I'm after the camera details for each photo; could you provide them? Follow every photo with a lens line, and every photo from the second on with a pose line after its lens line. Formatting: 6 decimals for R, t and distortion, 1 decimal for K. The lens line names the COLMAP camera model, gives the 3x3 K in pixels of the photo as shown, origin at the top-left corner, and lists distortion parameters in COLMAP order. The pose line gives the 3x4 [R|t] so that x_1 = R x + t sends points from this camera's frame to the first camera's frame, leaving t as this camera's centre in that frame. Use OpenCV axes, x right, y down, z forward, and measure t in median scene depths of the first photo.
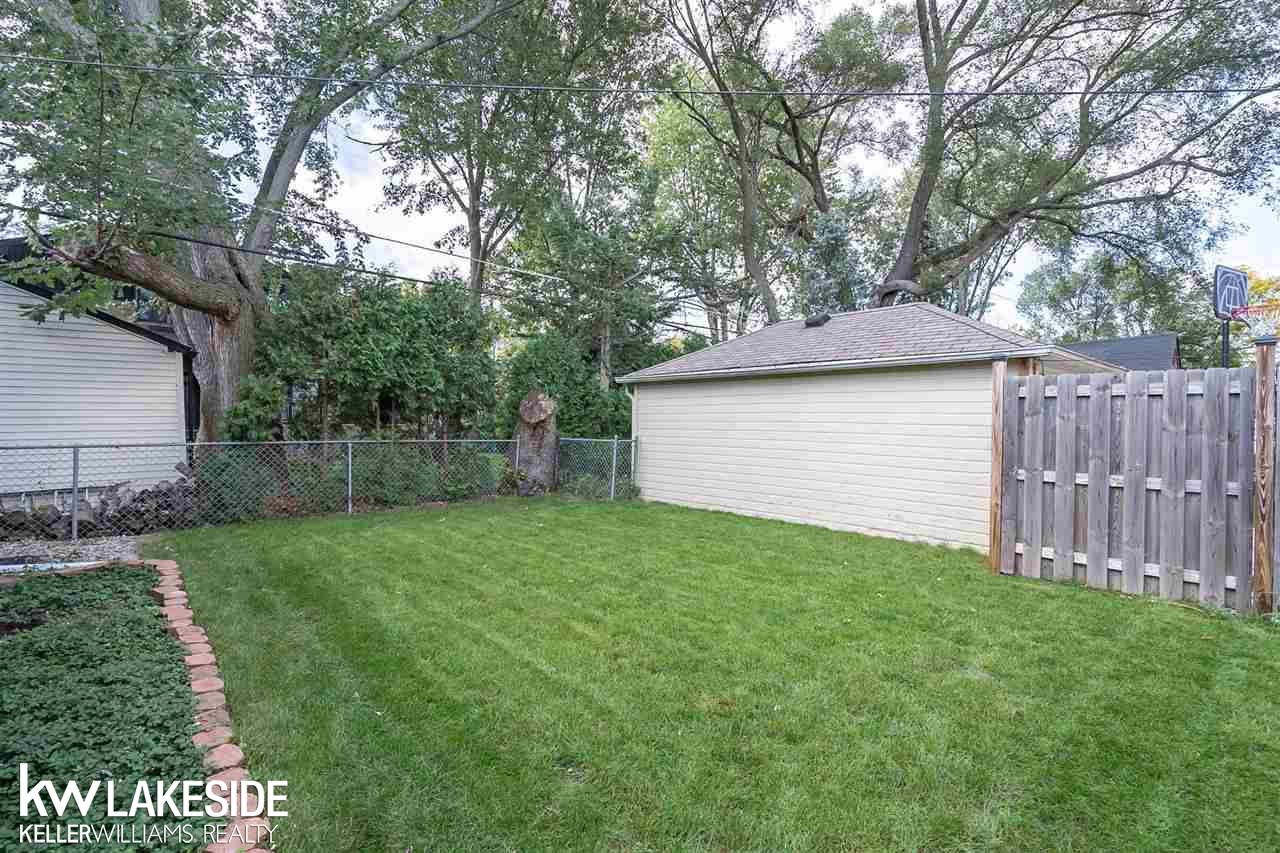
lens RADIAL K [[575.1, 0, 640.0], [0, 575.1, 426.5], [0, 0, 1]] dist [-0.022706, -0.000070]
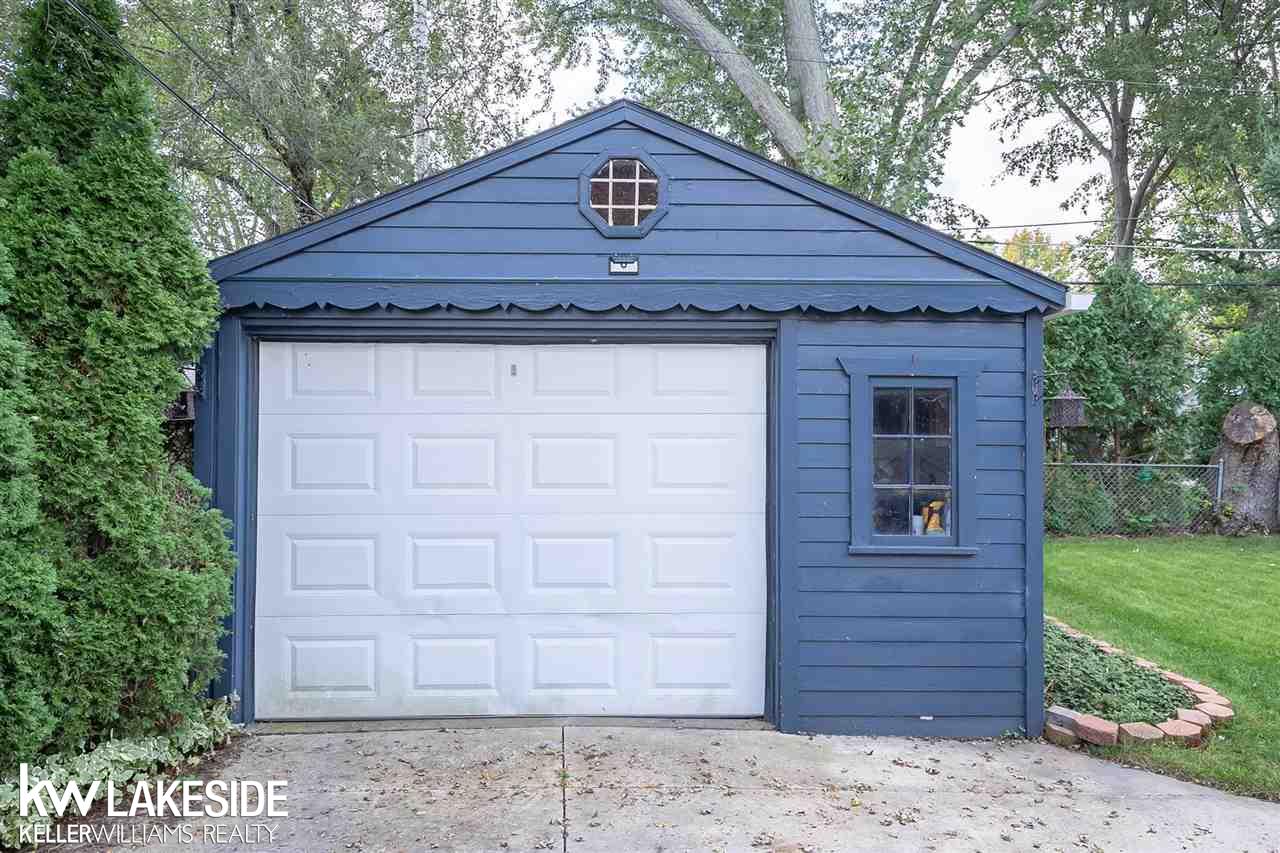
lens RADIAL K [[851.7, 0, 640.0], [0, 851.7, 426.5], [0, 0, 1]] dist [-0.006805, -0.003440]
pose [[0.732999, -0.010101, -0.680155, -0.003193], [-0.000432, 0.999883, -0.015314, -0.011702], [0.680229, 0.011519, 0.732909, -0.397991]]
